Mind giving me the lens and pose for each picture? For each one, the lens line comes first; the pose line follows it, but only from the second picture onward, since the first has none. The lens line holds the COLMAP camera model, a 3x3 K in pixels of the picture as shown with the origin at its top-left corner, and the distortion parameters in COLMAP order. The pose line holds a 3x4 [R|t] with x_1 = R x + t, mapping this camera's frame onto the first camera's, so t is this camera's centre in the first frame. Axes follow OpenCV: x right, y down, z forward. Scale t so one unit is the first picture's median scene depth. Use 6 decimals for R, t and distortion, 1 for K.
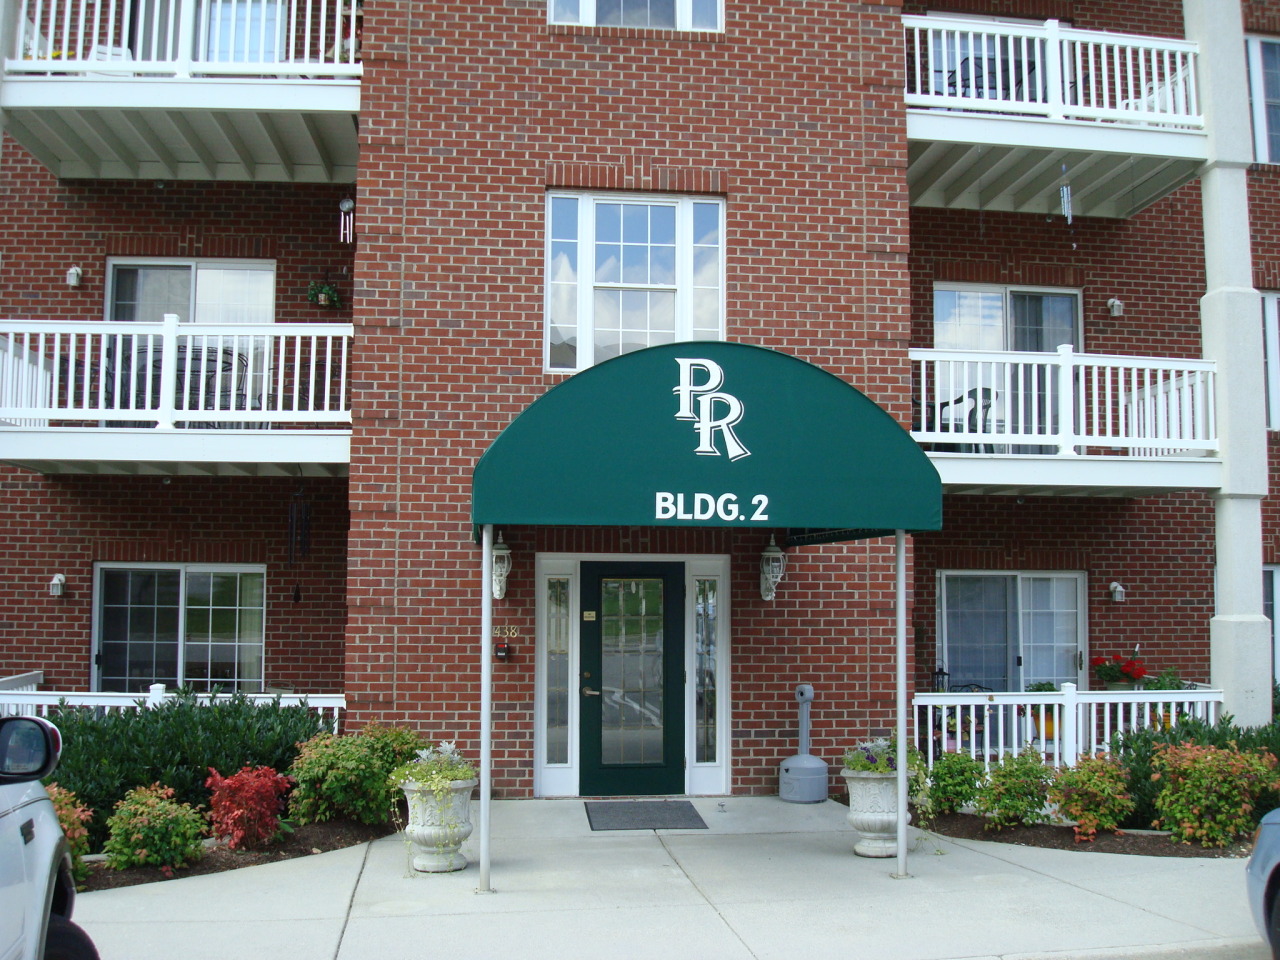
lens RADIAL K [[1351.2, 0, 640.0], [0, 1351.2, 480.0], [0, 0, 1]] dist [-0.094636, -0.047792]
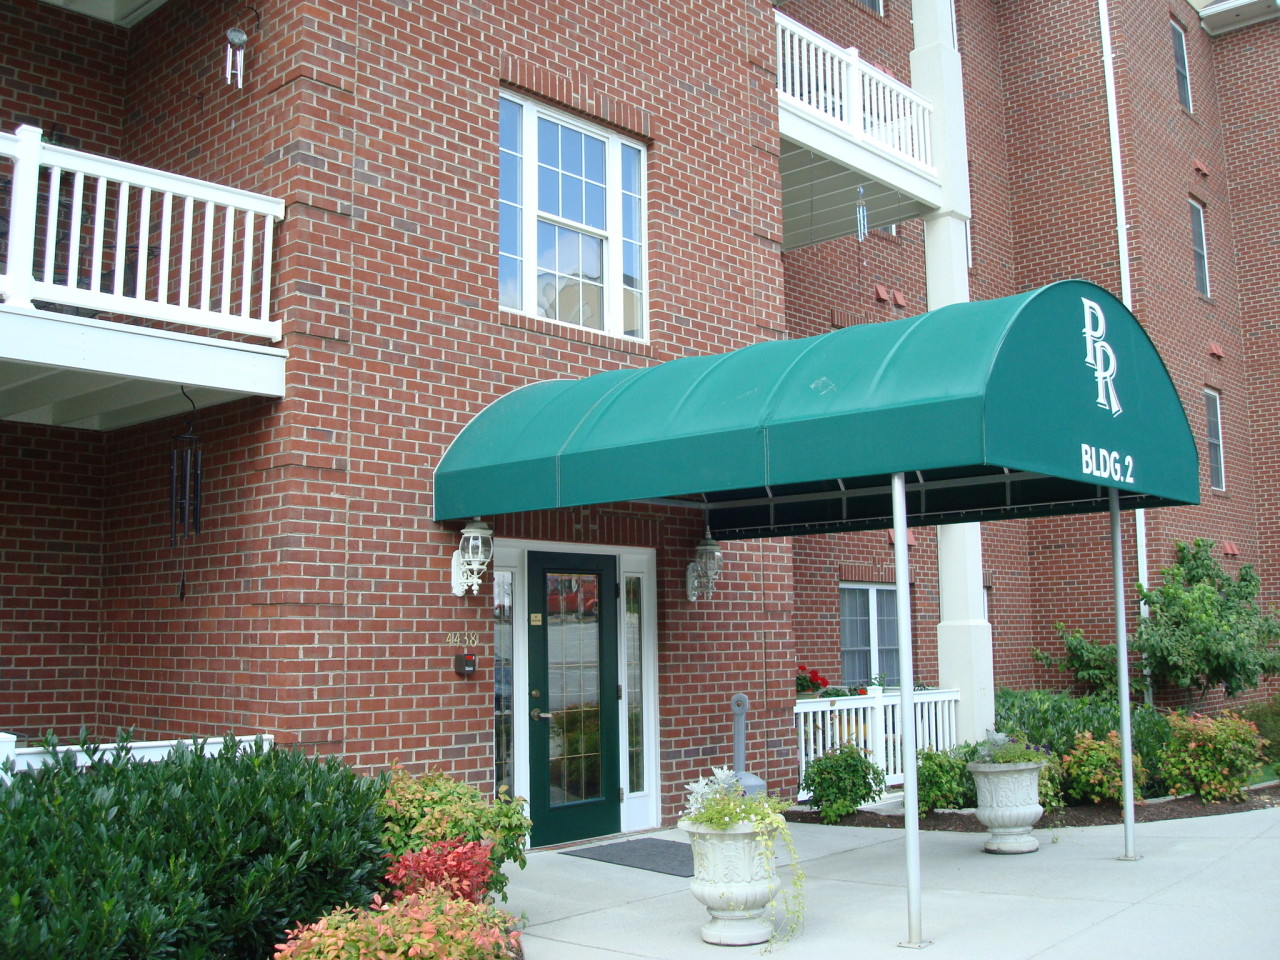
lens RADIAL K [[1340.0, 0, 618.8], [0, 1340.0, 467.0], [0, 0, 1]] dist [-0.086235, -0.083208]
pose [[0.750935, 0.070647, 0.656586, -0.530024], [-0.034529, 0.997102, -0.067796, 0.063364], [-0.659472, 0.028239, 0.751198, 0.372983]]
